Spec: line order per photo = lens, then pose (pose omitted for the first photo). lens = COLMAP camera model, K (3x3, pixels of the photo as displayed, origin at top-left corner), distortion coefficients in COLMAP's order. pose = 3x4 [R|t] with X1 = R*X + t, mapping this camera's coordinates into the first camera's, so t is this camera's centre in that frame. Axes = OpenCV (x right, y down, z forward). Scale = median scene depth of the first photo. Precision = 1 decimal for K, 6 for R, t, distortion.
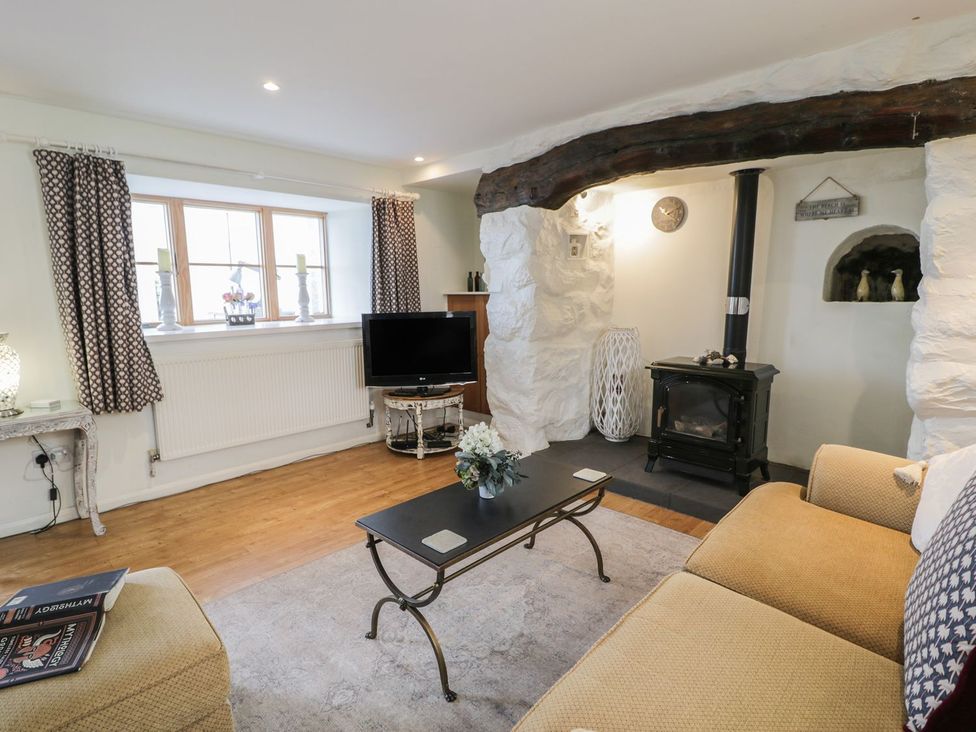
lens RADIAL K [[517.6, 0, 492.4], [0, 517.6, 370.2], [0, 0, 1]] dist [-0.011779, -0.007216]
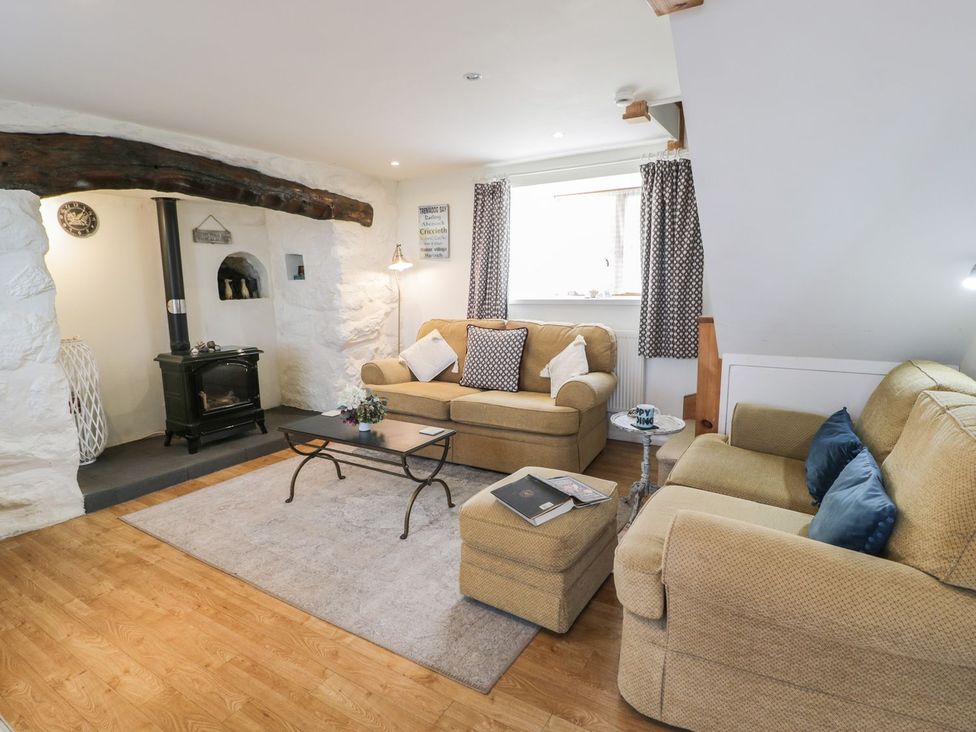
lens RADIAL K [[517.6, 0, 489.7], [0, 517.6, 369.8], [0, 0, 1]] dist [-0.011779, -0.007216]
pose [[-0.210347, -0.152778, 0.965615, -0.965617], [0.169968, 0.966956, 0.190016, -0.092889], [-0.962738, 0.204093, -0.177429, 0.573266]]
